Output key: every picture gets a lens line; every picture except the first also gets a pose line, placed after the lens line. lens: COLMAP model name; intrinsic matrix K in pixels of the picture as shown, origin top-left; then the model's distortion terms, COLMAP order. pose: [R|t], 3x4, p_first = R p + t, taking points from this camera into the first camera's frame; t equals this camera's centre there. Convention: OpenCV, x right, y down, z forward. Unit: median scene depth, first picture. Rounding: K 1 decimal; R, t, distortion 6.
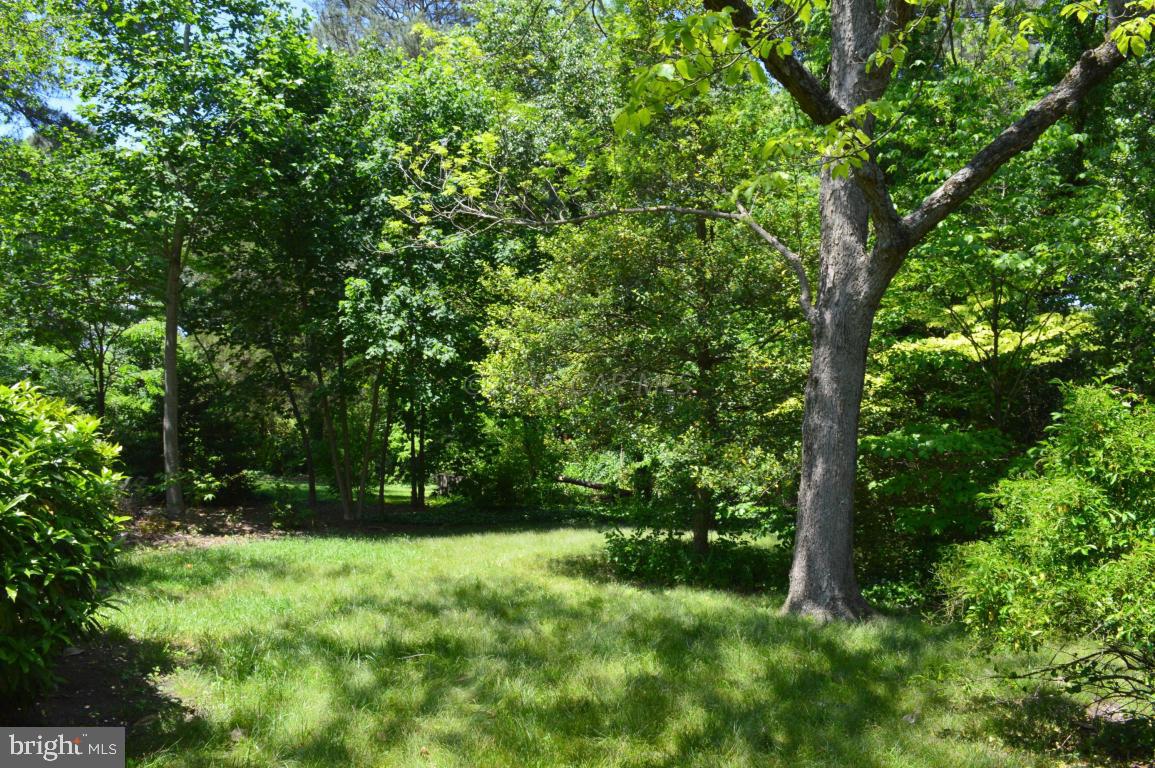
lens RADIAL K [[922.6, 0, 577.5], [0, 922.6, 384.0], [0, 0, 1]] dist [-0.084914, 0.010797]
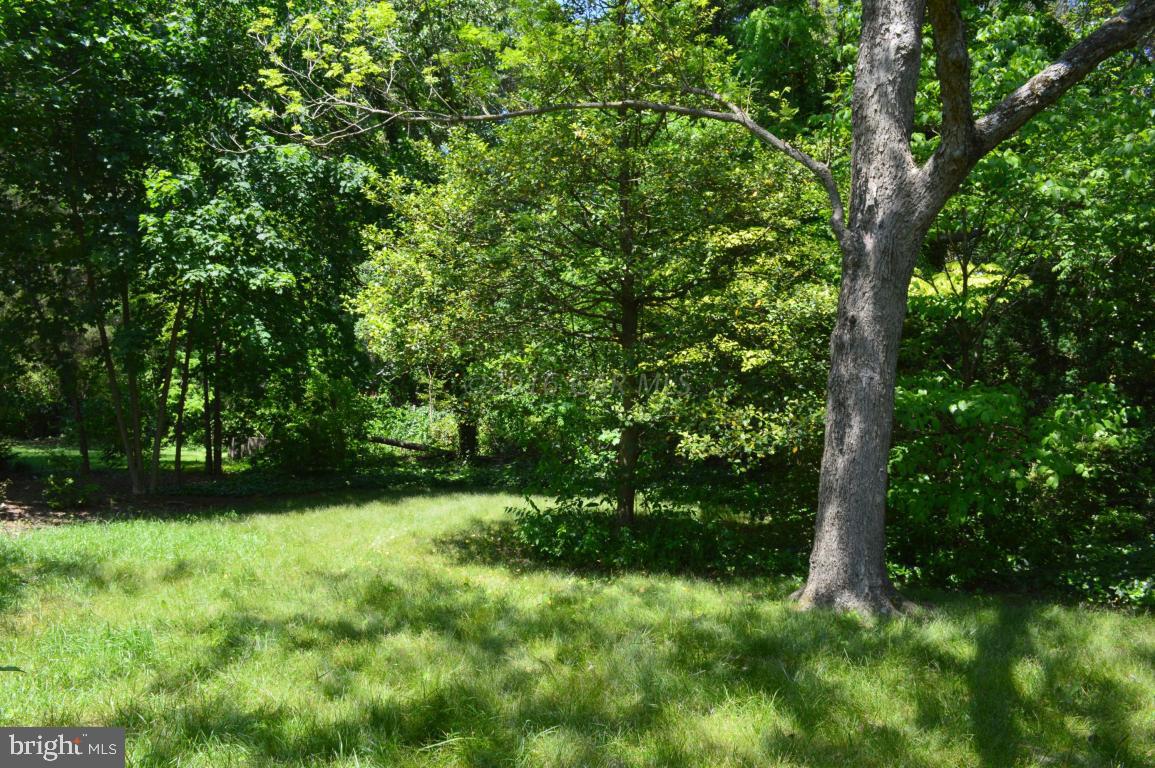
lens RADIAL K [[924.4, 0, 577.5], [0, 924.4, 384.0], [0, 0, 1]] dist [-0.023203, -0.005116]
pose [[0.963721, 0.010790, 0.266693, -0.165334], [-0.023274, 0.998774, 0.043695, 0.019551], [-0.265894, -0.048317, 0.962791, 0.244474]]
